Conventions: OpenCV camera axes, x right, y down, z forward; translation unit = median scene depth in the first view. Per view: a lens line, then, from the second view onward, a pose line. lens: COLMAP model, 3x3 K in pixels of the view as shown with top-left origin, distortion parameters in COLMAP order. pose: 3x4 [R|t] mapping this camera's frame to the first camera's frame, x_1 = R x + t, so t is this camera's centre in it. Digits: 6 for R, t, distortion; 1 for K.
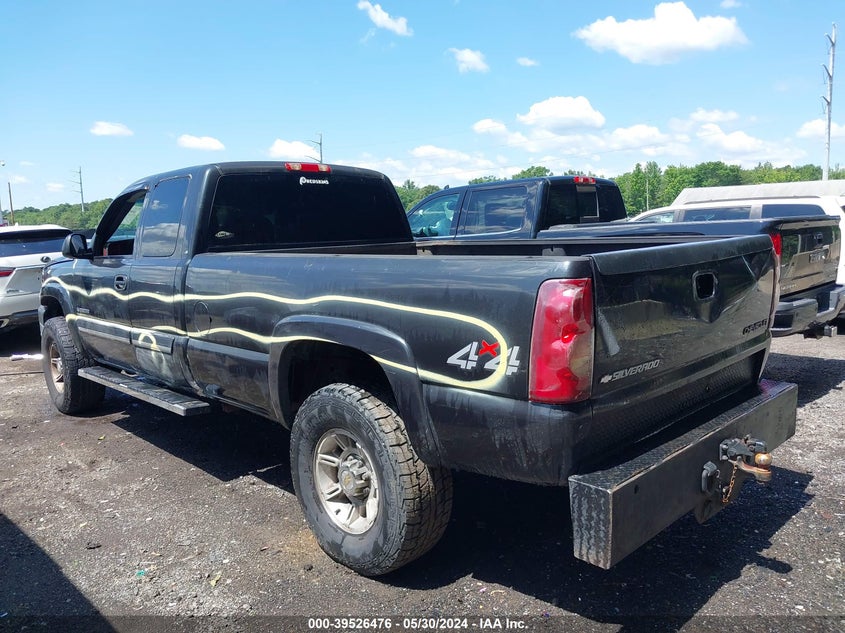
lens RADIAL K [[671.8, 0, 422.3], [0, 671.8, 316.9], [0, 0, 1]] dist [0.011970, -0.007187]
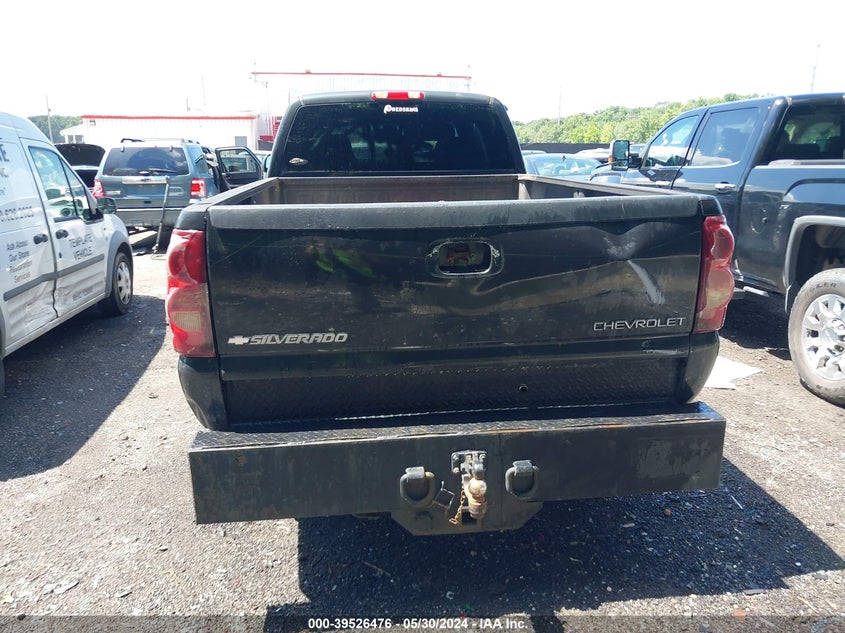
lens RADIAL K [[671.8, 0, 420.9], [0, 671.8, 316.0], [0, 0, 1]] dist [0.011970, -0.007187]
pose [[0.789371, 0.173473, -0.588897, 0.558829], [-0.101569, 0.982930, 0.153400, -0.061093], [0.605456, -0.061276, 0.793517, 0.222215]]
